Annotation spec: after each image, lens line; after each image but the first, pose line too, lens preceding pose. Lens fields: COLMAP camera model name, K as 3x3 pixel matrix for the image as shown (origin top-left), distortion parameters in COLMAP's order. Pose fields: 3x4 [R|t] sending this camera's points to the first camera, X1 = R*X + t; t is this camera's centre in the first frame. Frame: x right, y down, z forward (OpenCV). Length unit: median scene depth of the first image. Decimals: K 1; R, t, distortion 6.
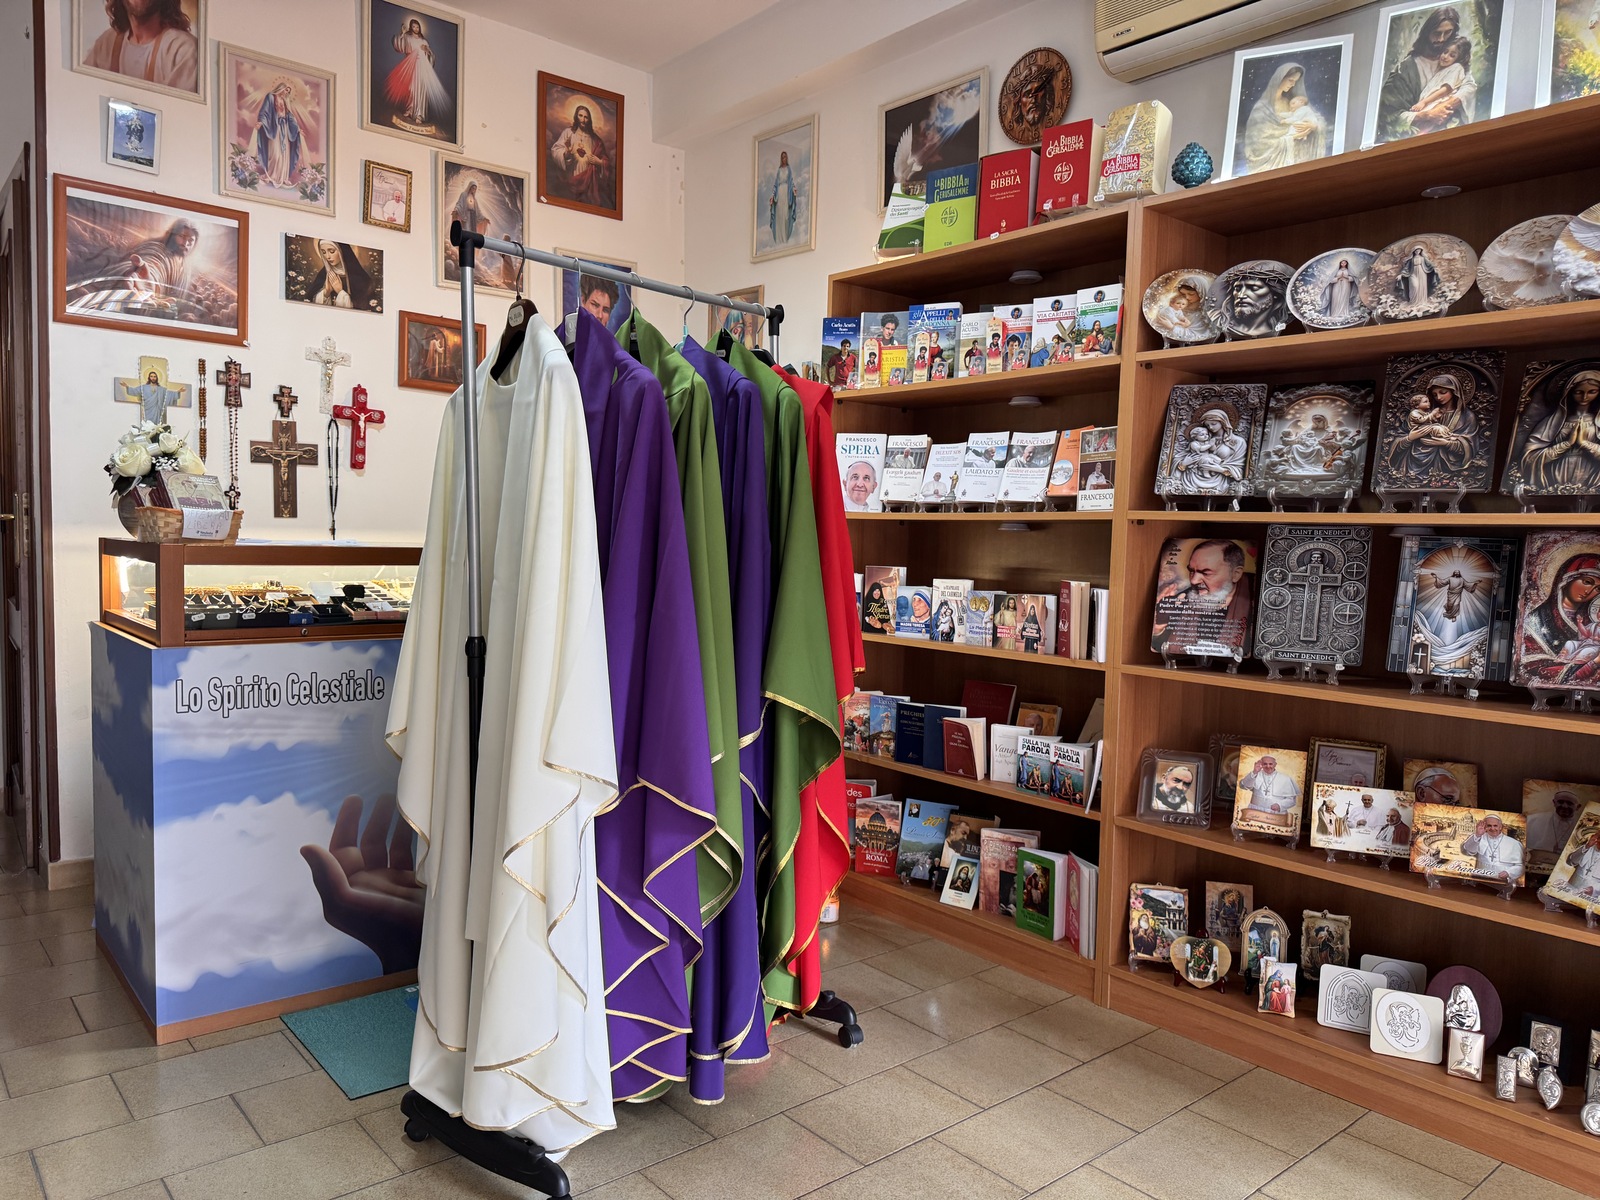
lens RADIAL K [[1136.4, 0, 793.9], [0, 1136.4, 610.3], [0, 0, 1]] dist [0.018792, -0.018093]
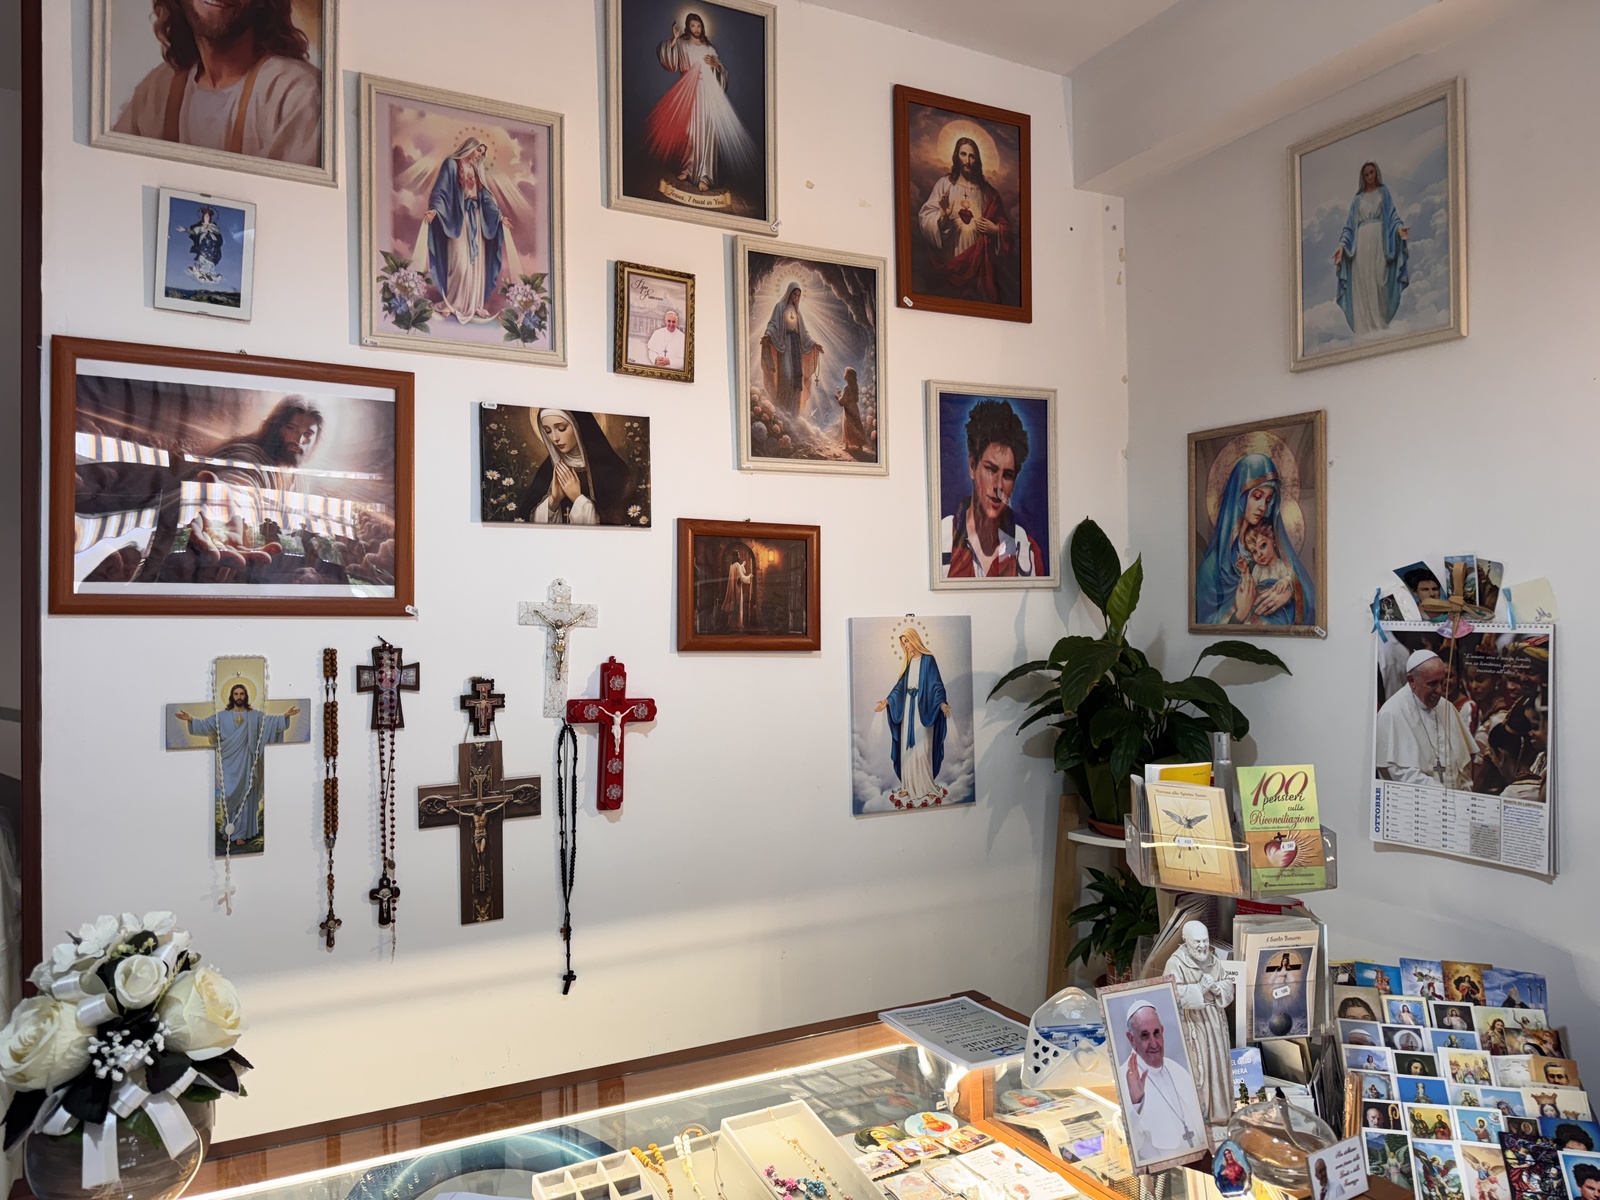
lens RADIAL K [[1125.5, 0, 793.8], [0, 1125.5, 602.7], [0, 0, 1]] dist [0.129667, -0.180821]
pose [[0.976487, -0.046485, -0.210505, -0.191139], [0.027171, 0.995227, -0.093730, -0.183524], [0.213857, 0.085806, 0.973089, 0.517827]]
